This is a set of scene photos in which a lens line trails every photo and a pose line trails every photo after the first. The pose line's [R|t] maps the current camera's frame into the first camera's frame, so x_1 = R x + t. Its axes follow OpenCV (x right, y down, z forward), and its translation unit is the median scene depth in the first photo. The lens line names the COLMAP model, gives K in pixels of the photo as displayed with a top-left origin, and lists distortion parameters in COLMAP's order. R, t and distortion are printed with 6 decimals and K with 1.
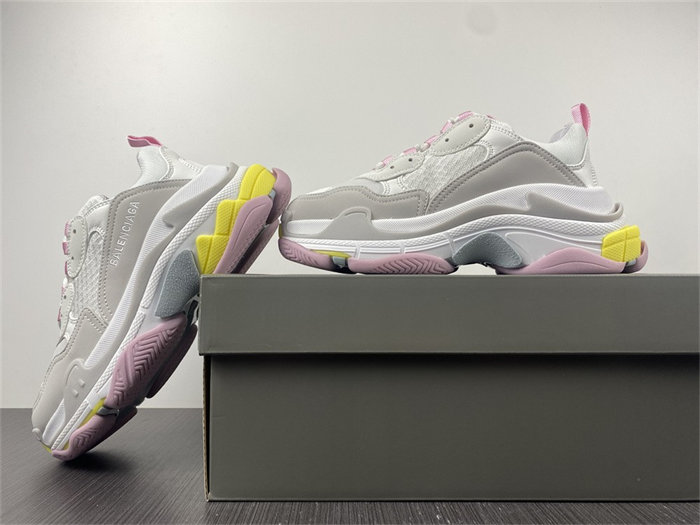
lens RADIAL K [[526.5, 0, 347.7], [0, 526.5, 262.7], [0, 0, 1]] dist [0.020657, -0.002816]
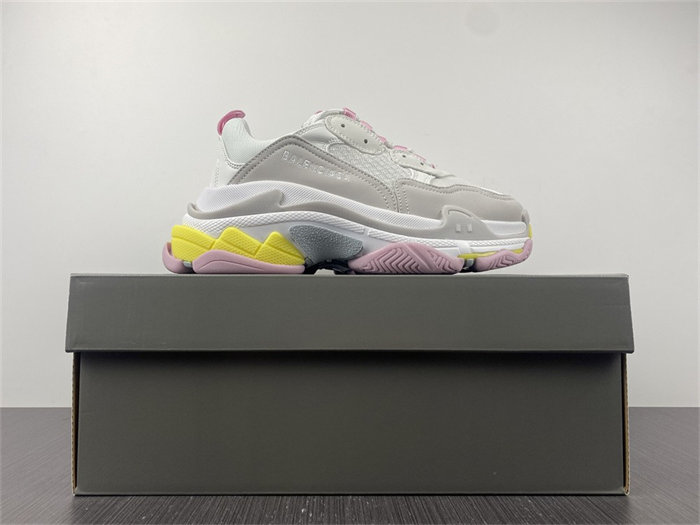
lens RADIAL K [[526.5, 0, 350.2], [0, 526.5, 256.9], [0, 0, 1]] dist [0.020657, -0.002816]
pose [[0.999998, 0.001637, 0.001330, 0.255935], [-0.001625, 0.999963, -0.008390, -0.002072], [-0.001344, 0.008387, 0.999964, -0.029895]]
